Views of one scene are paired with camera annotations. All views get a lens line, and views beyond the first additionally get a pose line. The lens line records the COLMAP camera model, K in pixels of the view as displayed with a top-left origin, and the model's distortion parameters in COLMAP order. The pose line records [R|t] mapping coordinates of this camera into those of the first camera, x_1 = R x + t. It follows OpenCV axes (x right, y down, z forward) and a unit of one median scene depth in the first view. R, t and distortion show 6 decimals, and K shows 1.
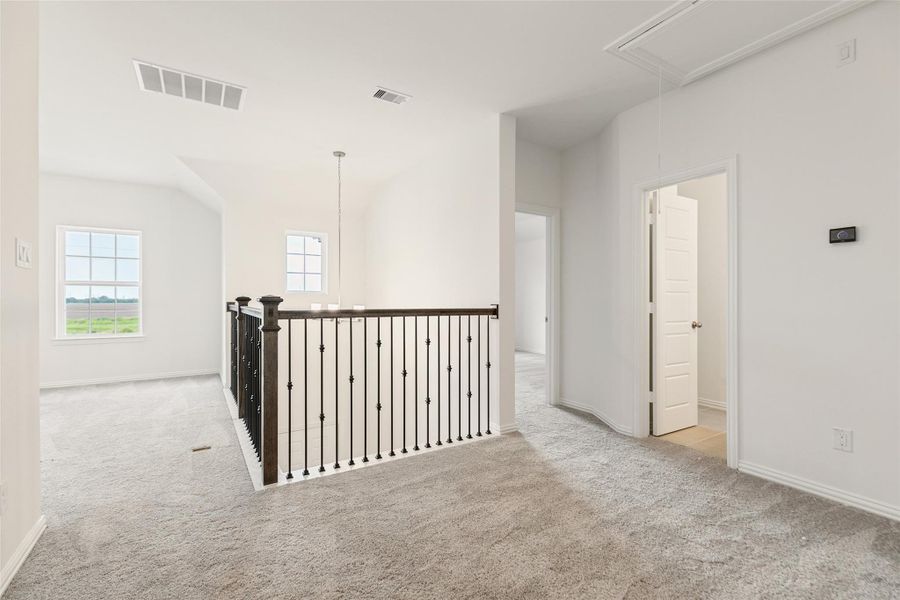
lens RADIAL K [[401.1, 0, 450.0], [0, 401.1, 300.0], [0, 0, 1]] dist [0.000794, 0.000366]
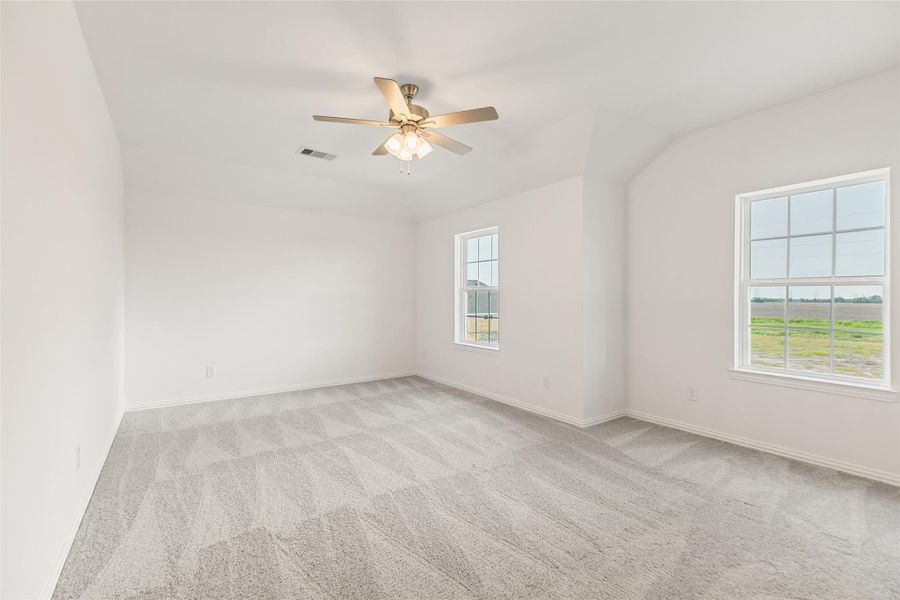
lens RADIAL K [[401.1, 0, 450.0], [0, 401.1, 300.0], [0, 0, 1]] dist [0.000794, 0.000366]
pose [[0.043786, 0.004136, -0.999032, -0.321774], [-0.003537, 0.999986, 0.003985, -0.015043], [0.999035, 0.003359, 0.043800, 0.466207]]
